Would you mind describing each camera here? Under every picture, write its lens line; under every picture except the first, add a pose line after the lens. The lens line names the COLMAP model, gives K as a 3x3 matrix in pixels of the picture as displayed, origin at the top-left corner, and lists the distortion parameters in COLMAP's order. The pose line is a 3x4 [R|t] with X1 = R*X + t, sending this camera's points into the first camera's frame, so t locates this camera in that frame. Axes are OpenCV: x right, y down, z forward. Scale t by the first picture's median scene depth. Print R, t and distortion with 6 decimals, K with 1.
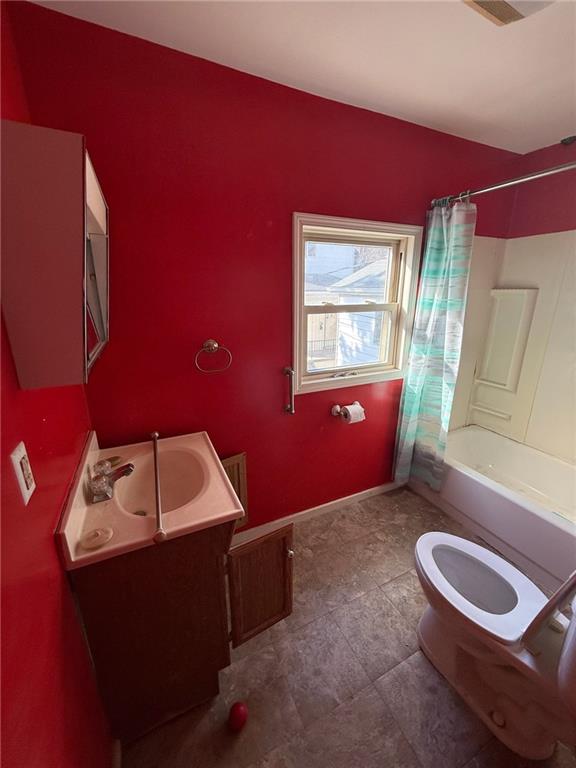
lens RADIAL K [[304.9, 0, 288.6], [0, 304.9, 381.4], [0, 0, 1]] dist [-0.001063, -0.000430]
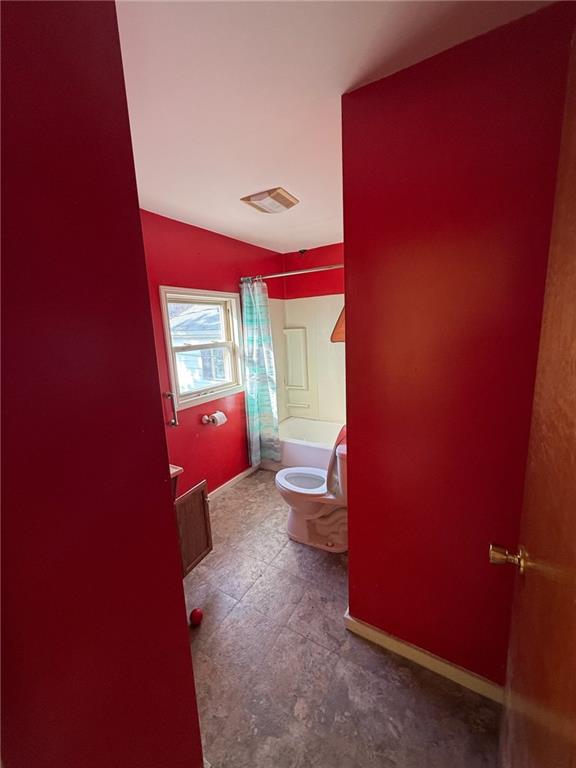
lens RADIAL K [[304.9, 0, 288.5], [0, 304.9, 382.9], [0, 0, 1]] dist [-0.001063, -0.000430]
pose [[0.833357, -0.135696, 0.535820, -0.248629], [0.200610, 0.977549, -0.064444, 0.098423], [-0.515046, 0.161196, 0.841869, -0.381718]]
